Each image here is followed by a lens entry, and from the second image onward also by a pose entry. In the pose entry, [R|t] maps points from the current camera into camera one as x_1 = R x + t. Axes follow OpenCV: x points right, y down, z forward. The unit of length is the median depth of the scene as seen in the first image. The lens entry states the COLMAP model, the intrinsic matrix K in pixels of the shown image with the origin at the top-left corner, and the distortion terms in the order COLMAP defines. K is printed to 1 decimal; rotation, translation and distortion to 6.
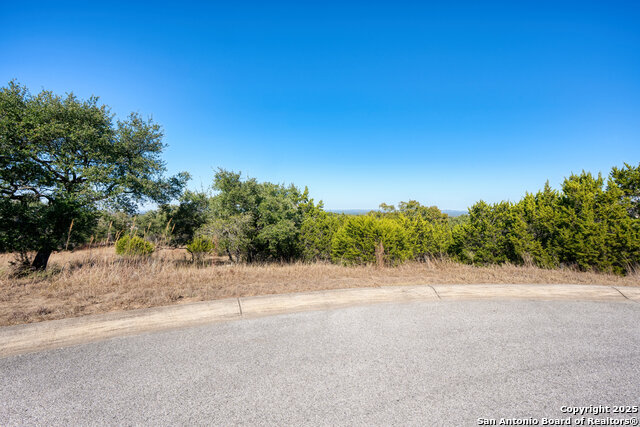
lens RADIAL K [[294.8, 0, 321.4], [0, 294.8, 212.4], [0, 0, 1]] dist [0.003429, 0.000269]
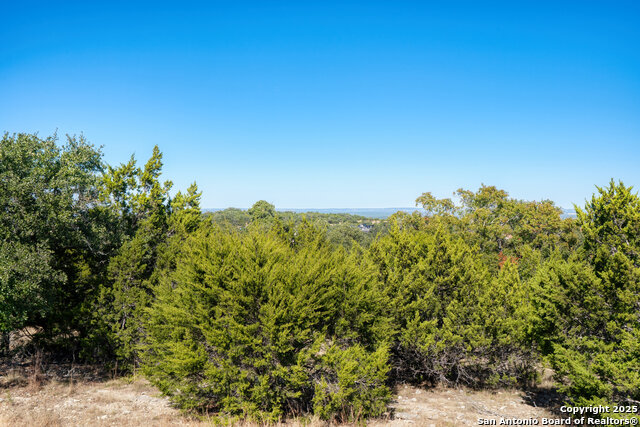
lens RADIAL K [[637.5, 0, 318.6], [0, 637.5, 213.1], [0, 0, 1]] dist [0.035873, 0.000000]
pose [[0.999856, 0.000372, -0.016967, 0.240838], [-0.000390, 0.999999, -0.001063, -0.009352], [0.016967, 0.001069, 0.999855, 0.327528]]
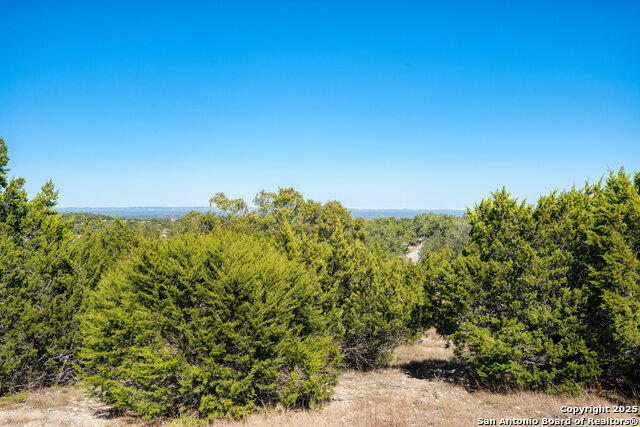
lens RADIAL K [[637.5, 0, 316.7], [0, 637.5, 207.9], [0, 0, 1]] dist [0.035873, 0.000000]
pose [[0.931066, 0.002278, 0.364844, 0.022700], [0.000670, 0.999968, -0.007954, -0.011068], [-0.364850, 0.007650, 0.931035, 0.321433]]
